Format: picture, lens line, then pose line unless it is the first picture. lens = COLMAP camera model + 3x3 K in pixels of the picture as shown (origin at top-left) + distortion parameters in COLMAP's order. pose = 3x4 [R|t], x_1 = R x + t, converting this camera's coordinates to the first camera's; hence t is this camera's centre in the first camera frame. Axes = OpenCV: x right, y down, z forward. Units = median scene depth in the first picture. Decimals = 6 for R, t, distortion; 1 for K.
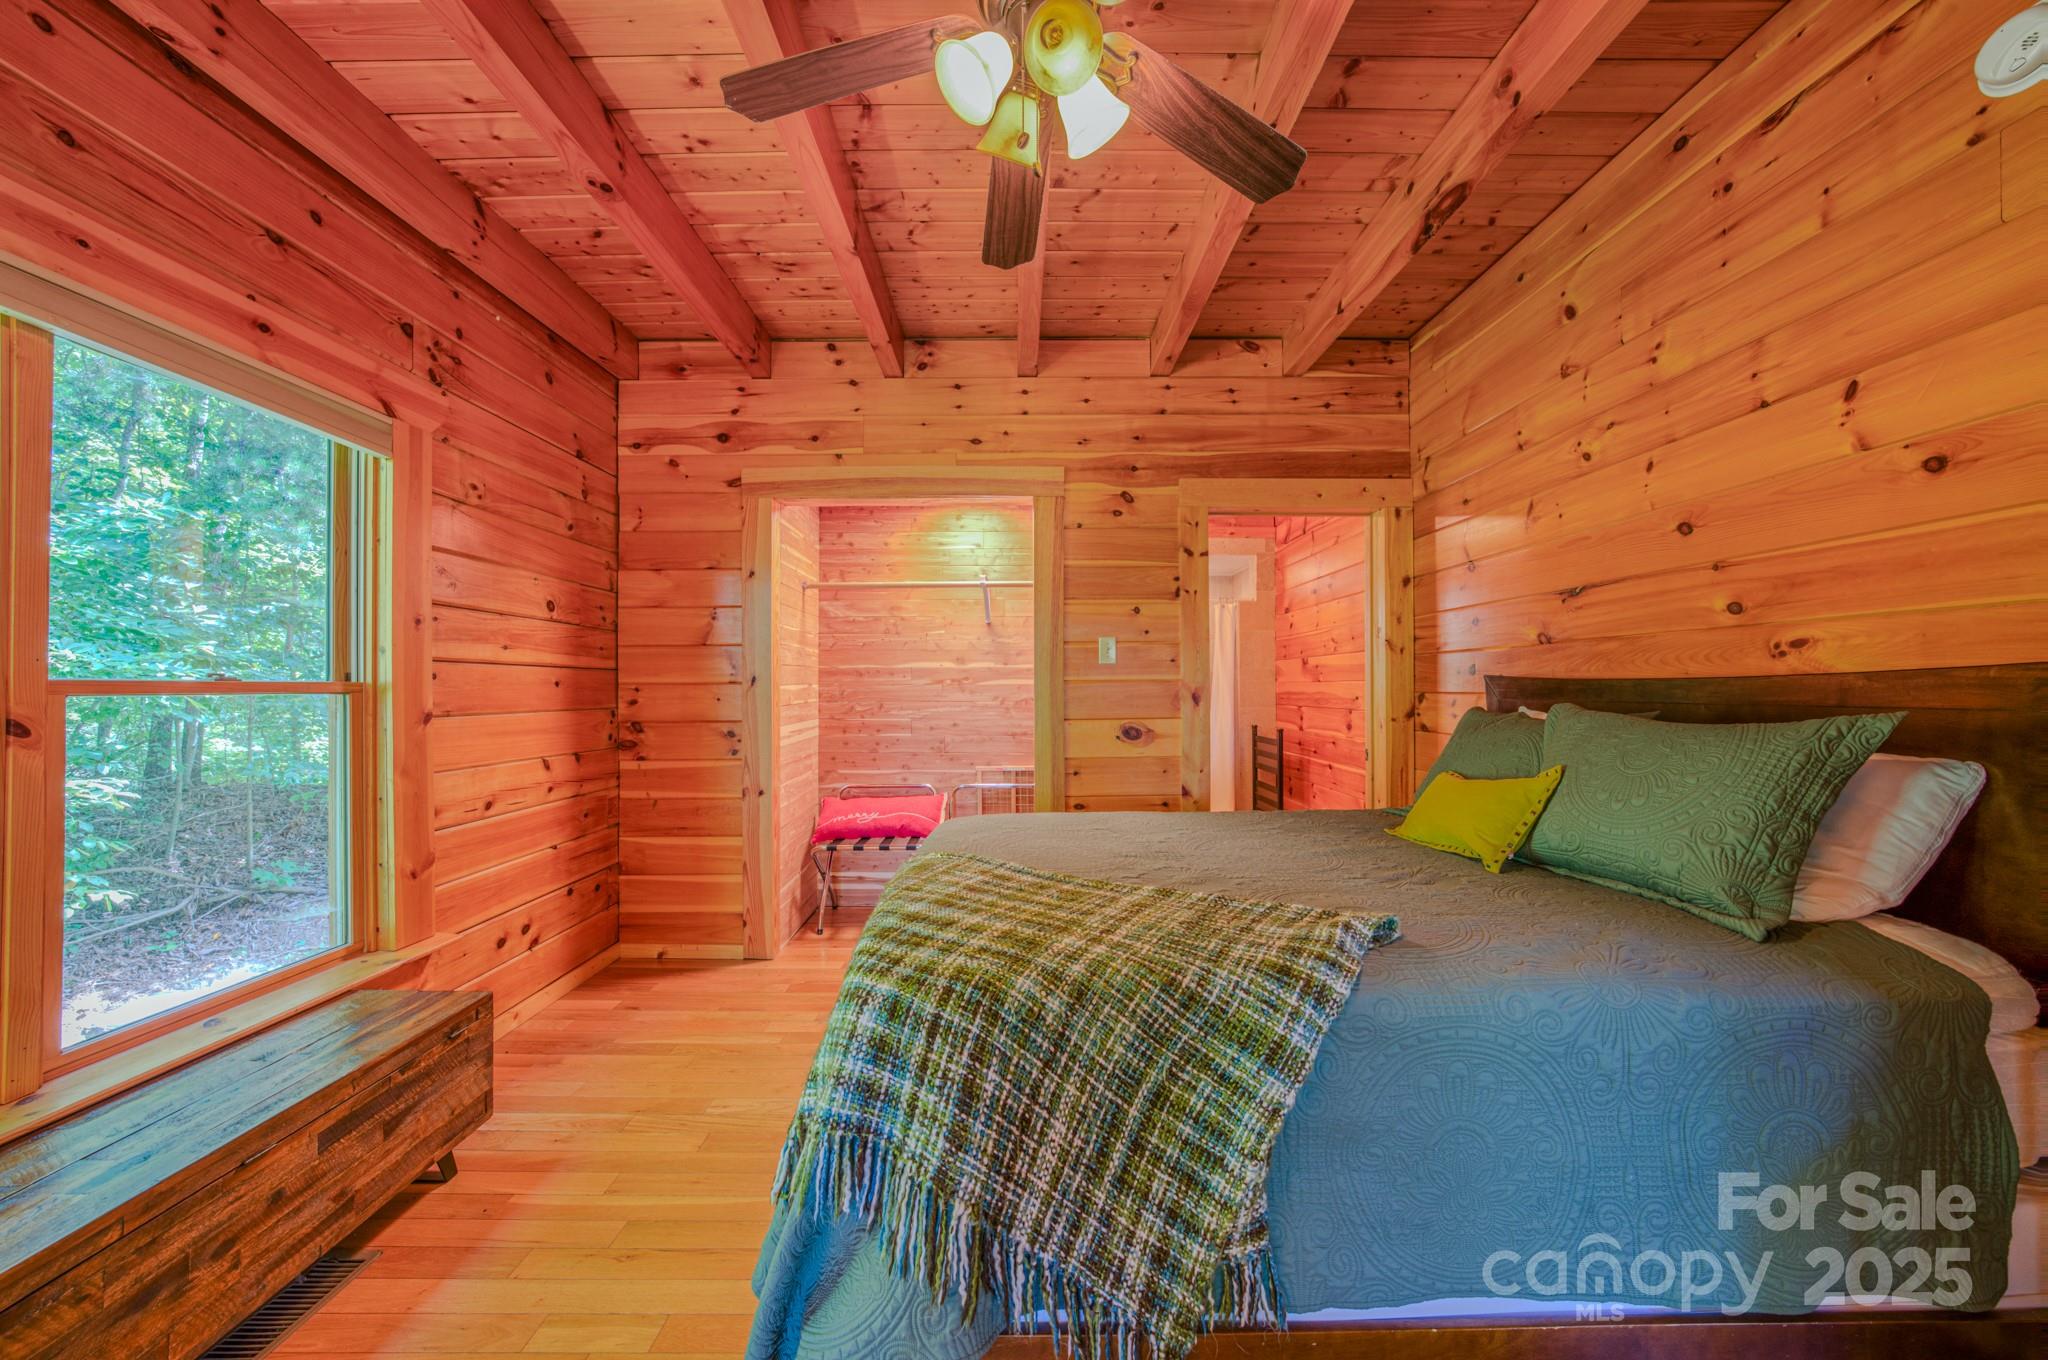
lens RADIAL K [[714.8, 0, 1013.4], [0, 714.8, 677.7], [0, 0, 1]] dist [-0.017862, 0.000757]
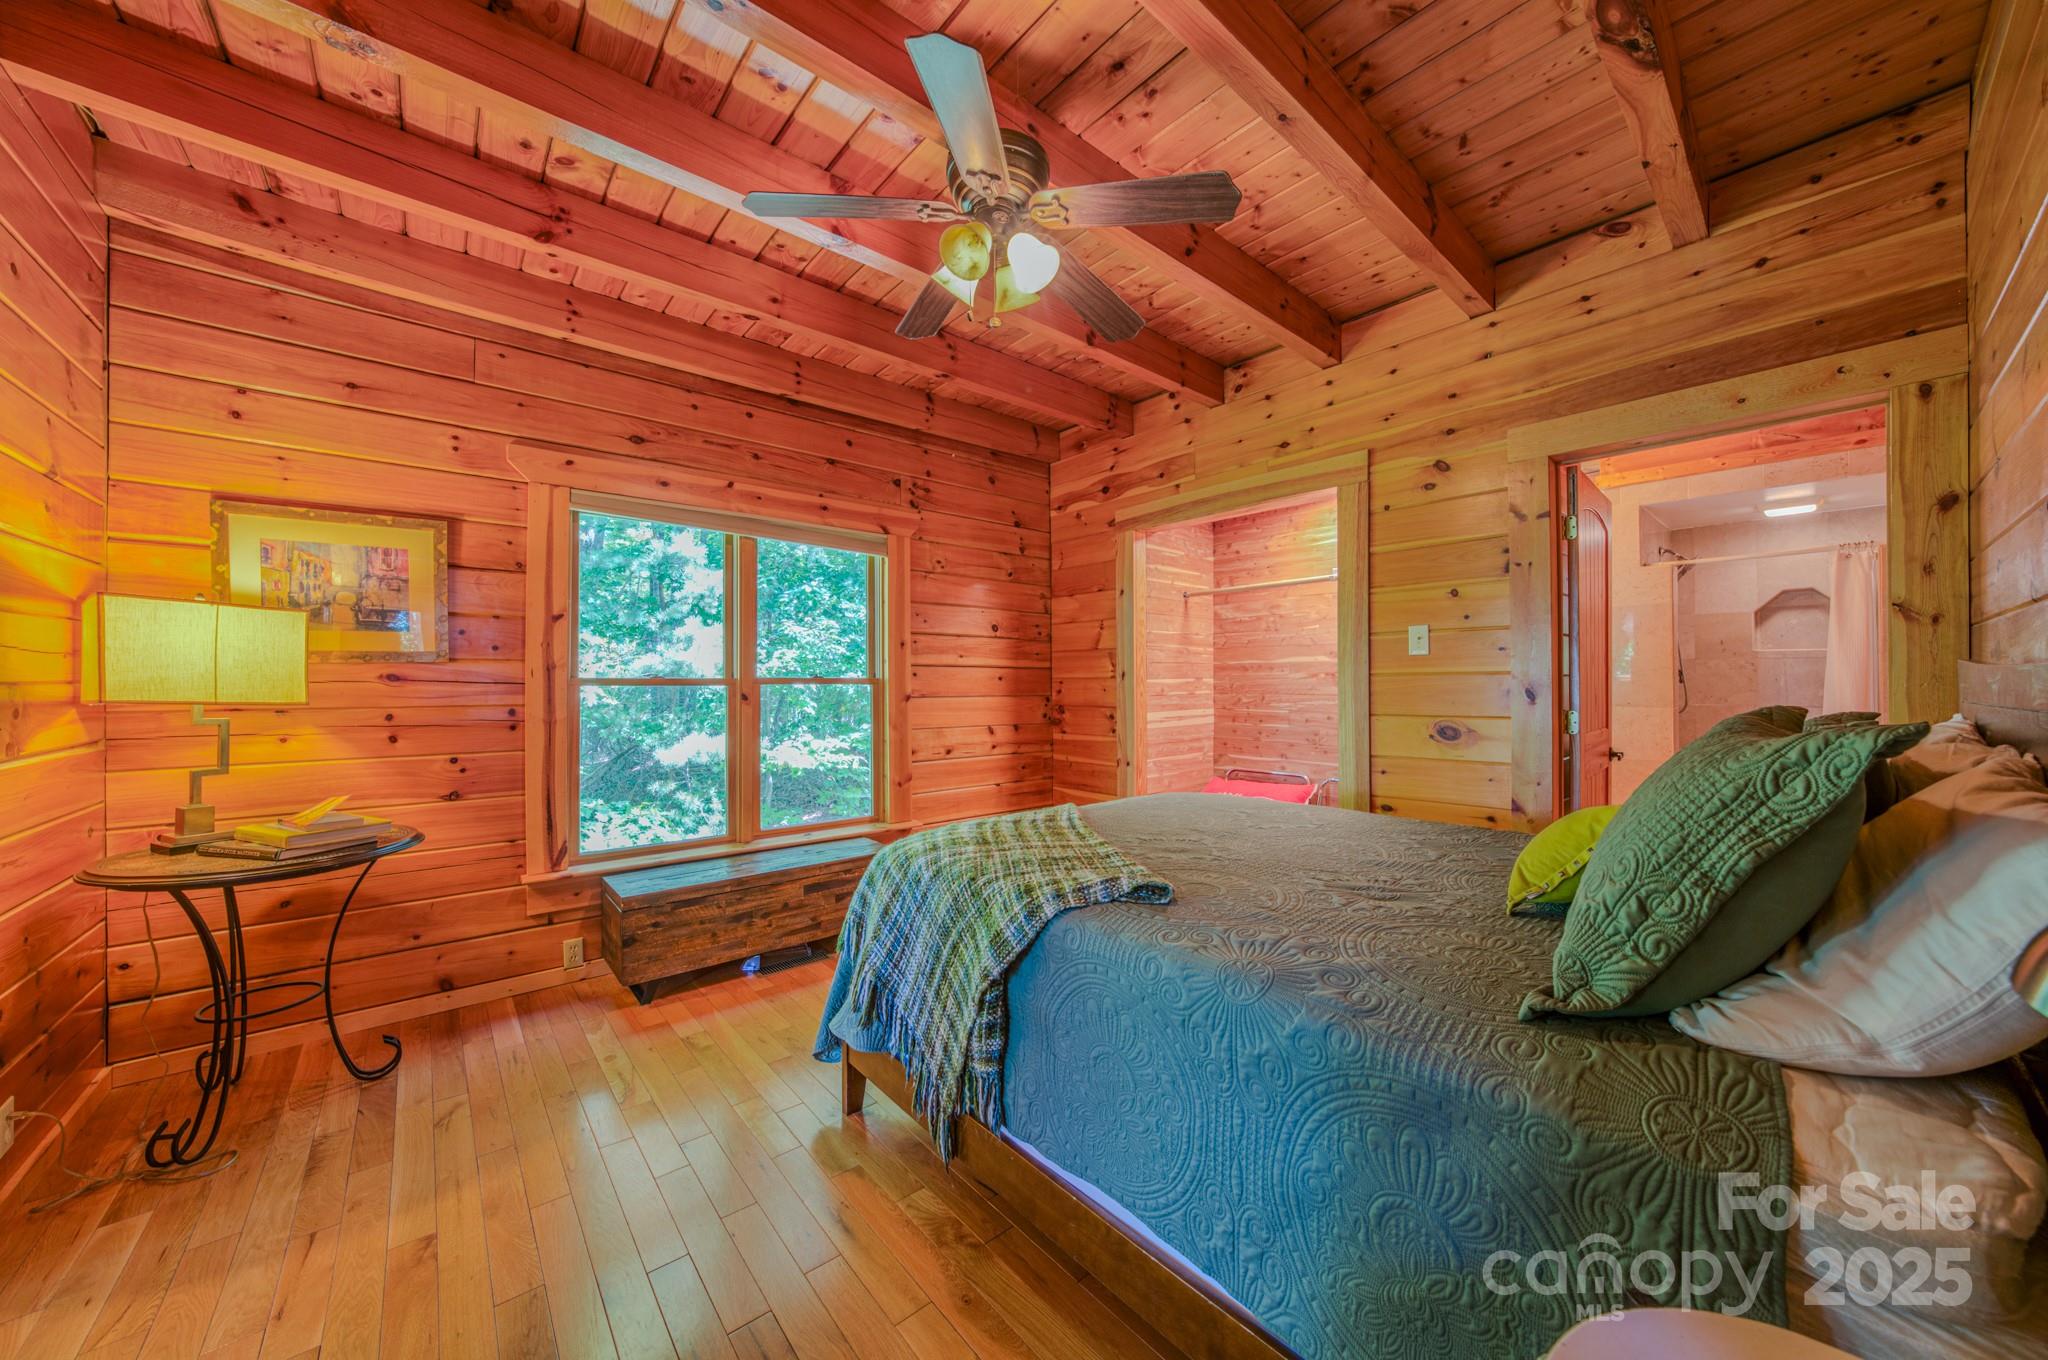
lens RADIAL K [[711.2, 0, 1035.5], [0, 711.2, 678.0], [0, 0, 1]] dist [-0.026334, 0.007032]
pose [[0.654949, -0.002717, -0.755668, 0.504743], [0.009488, 0.999944, 0.004628, 0.000897], [0.755613, -0.010201, 0.654938, 0.047000]]
